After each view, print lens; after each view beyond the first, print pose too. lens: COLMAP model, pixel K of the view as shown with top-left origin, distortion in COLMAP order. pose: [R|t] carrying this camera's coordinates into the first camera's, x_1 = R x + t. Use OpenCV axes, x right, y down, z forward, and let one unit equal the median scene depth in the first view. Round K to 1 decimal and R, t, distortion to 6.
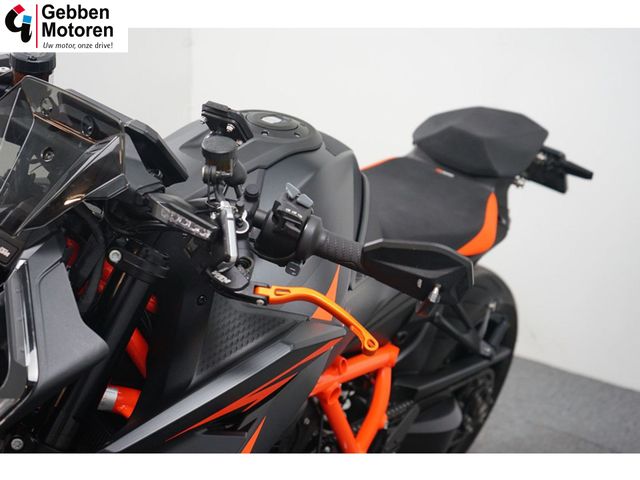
lens RADIAL K [[899.1, 0, 320.8], [0, 899.1, 242.8], [0, 0, 1]] dist [0.229786, 0.000000]
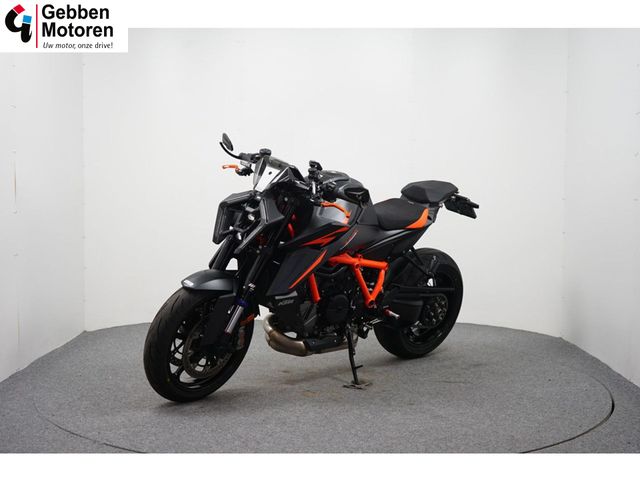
lens RADIAL K [[892.2, 0, 321.1], [0, 892.2, 240.4], [0, 0, 1]] dist [0.033716, 0.000000]
pose [[0.985648, -0.020165, -0.167605, 0.308874], [-0.010894, 0.983172, -0.182357, 0.491544], [0.168462, 0.181566, 0.968842, -1.457765]]
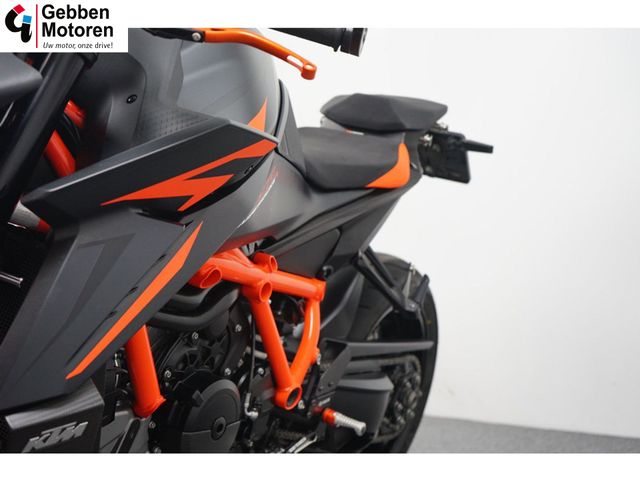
lens RADIAL K [[899.1, 0, 295.1], [0, 899.1, 273.7], [0, 0, 1]] dist [0.229786, 0.000000]
pose [[0.993174, -0.064590, 0.097131, -0.036412], [0.083171, 0.975964, -0.201436, 0.278293], [-0.081786, 0.208140, 0.974674, 0.053945]]
